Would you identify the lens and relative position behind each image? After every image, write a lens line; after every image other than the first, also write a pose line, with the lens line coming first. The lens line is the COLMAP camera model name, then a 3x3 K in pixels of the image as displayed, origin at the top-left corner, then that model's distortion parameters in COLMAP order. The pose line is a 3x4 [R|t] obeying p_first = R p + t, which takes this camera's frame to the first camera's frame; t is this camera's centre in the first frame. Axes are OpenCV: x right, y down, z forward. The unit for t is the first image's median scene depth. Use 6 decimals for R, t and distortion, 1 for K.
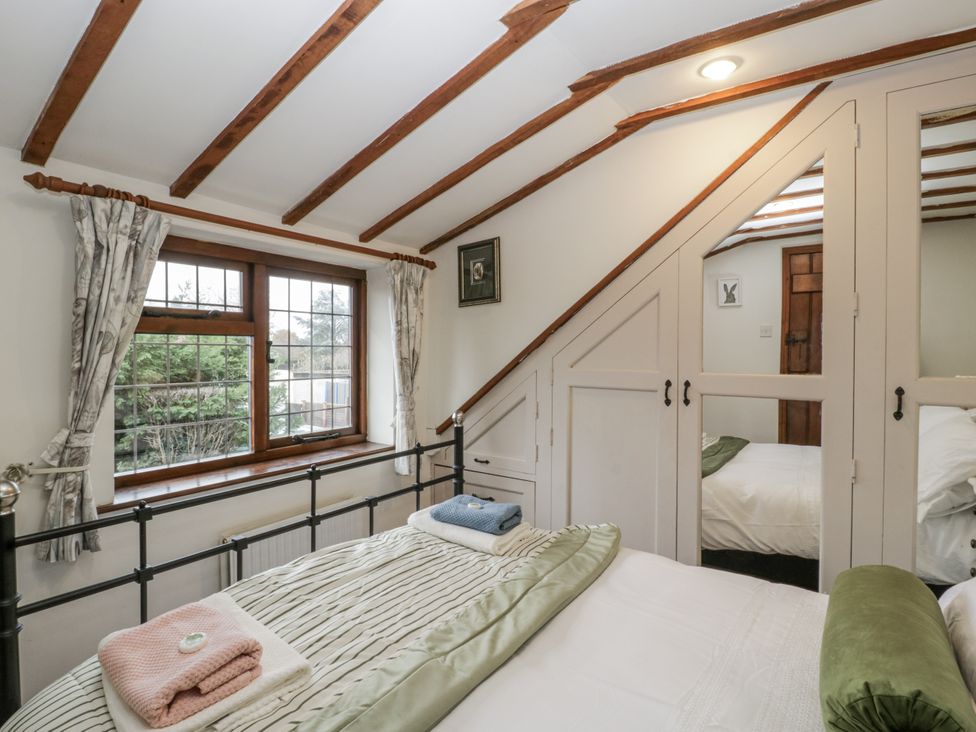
lens RADIAL K [[506.4, 0, 487.2], [0, 506.4, 359.1], [0, 0, 1]] dist [-0.026530, 0.000756]
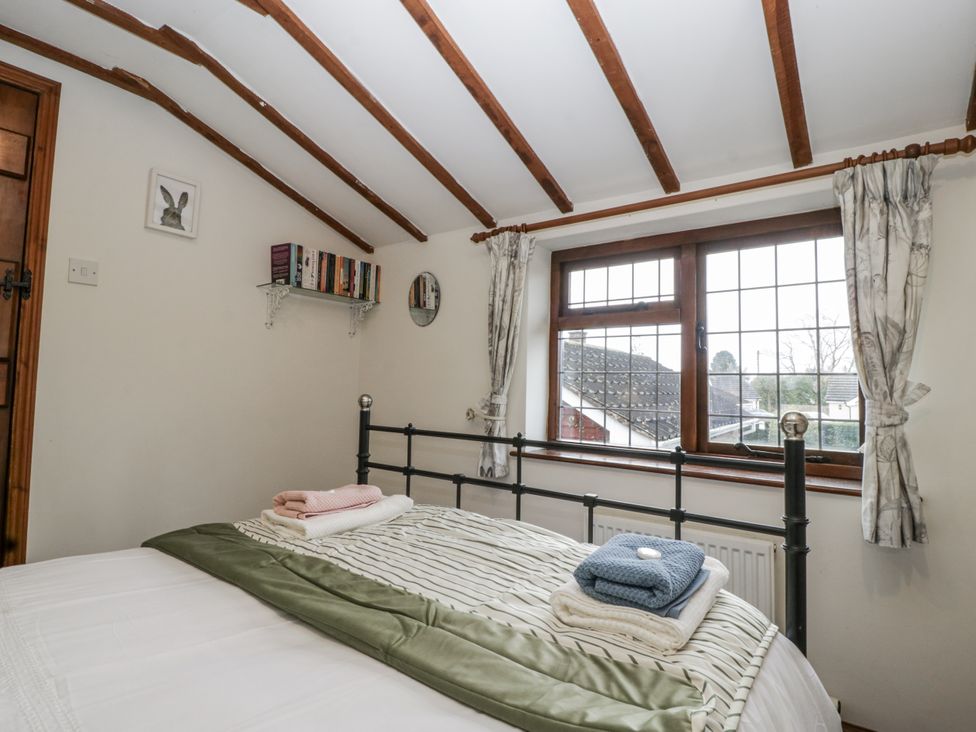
lens RADIAL K [[506.4, 0, 487.0], [0, 506.4, 367.3], [0, 0, 1]] dist [-0.026530, 0.000756]
pose [[-0.031574, -0.047299, -0.998382, 0.520898], [-0.042409, 0.998044, -0.045942, 0.103285], [0.998601, 0.040889, -0.033518, 0.762351]]
